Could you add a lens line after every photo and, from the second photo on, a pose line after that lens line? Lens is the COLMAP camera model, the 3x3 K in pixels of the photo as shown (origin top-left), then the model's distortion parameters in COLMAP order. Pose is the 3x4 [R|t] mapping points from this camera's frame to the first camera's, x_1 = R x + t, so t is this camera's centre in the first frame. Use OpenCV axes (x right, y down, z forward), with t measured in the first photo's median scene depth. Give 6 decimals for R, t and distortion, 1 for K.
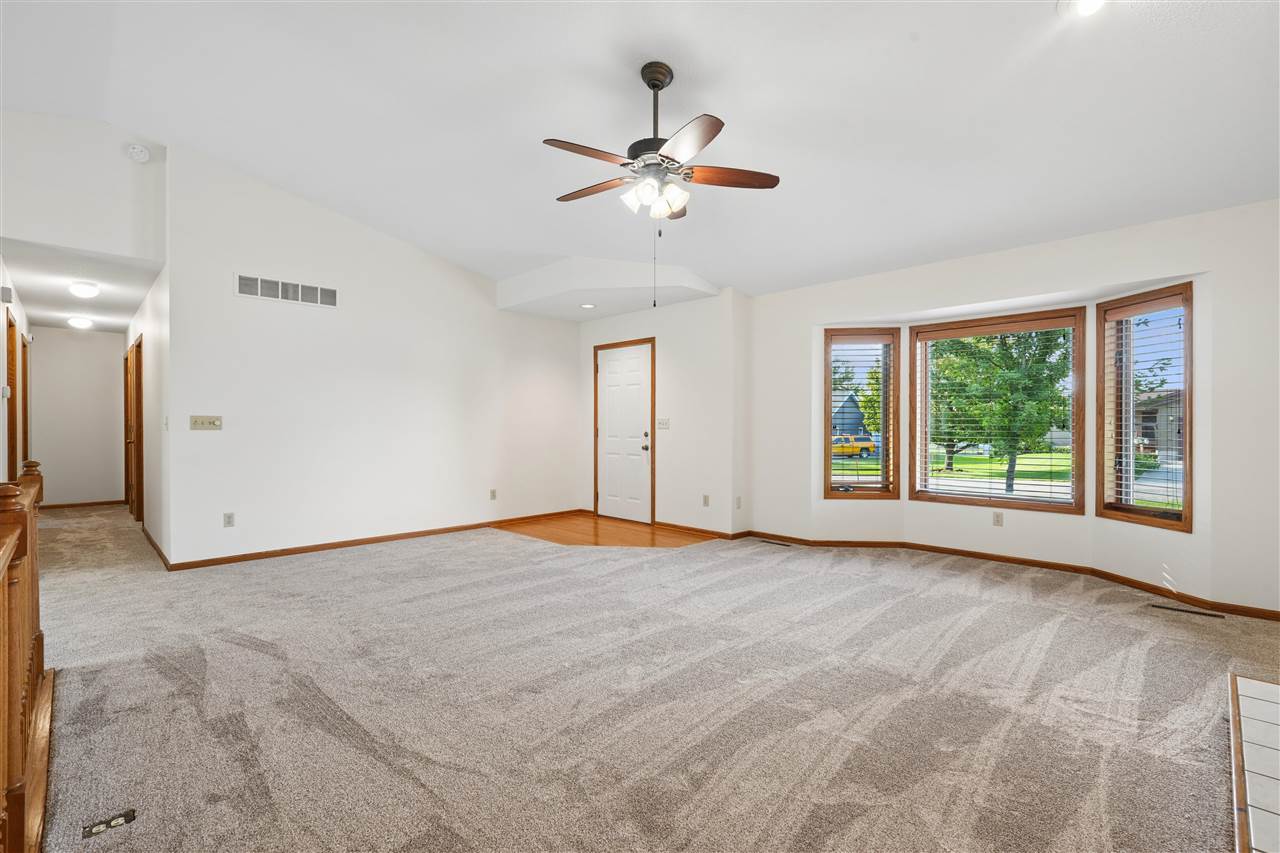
lens RADIAL K [[576.9, 0, 638.7], [0, 576.9, 424.4], [0, 0, 1]] dist [-0.001434, -0.000389]
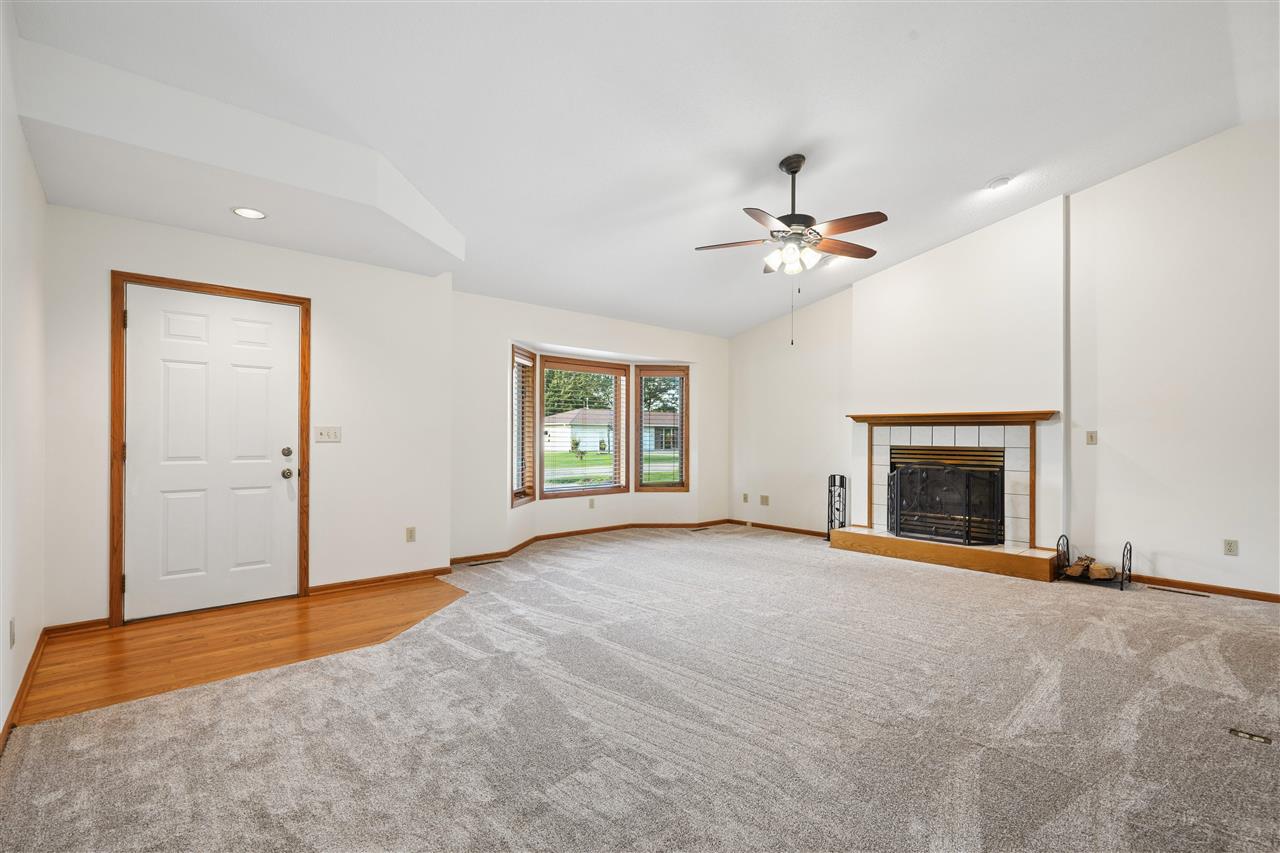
lens RADIAL K [[576.9, 0, 638.6], [0, 576.9, 435.8], [0, 0, 1]] dist [-0.001434, -0.000389]
pose [[0.050870, 0.003604, 0.998699, -0.593044], [-0.002289, 0.999991, -0.003492, 0.001424], [-0.998703, -0.002109, 0.050878, 0.605770]]
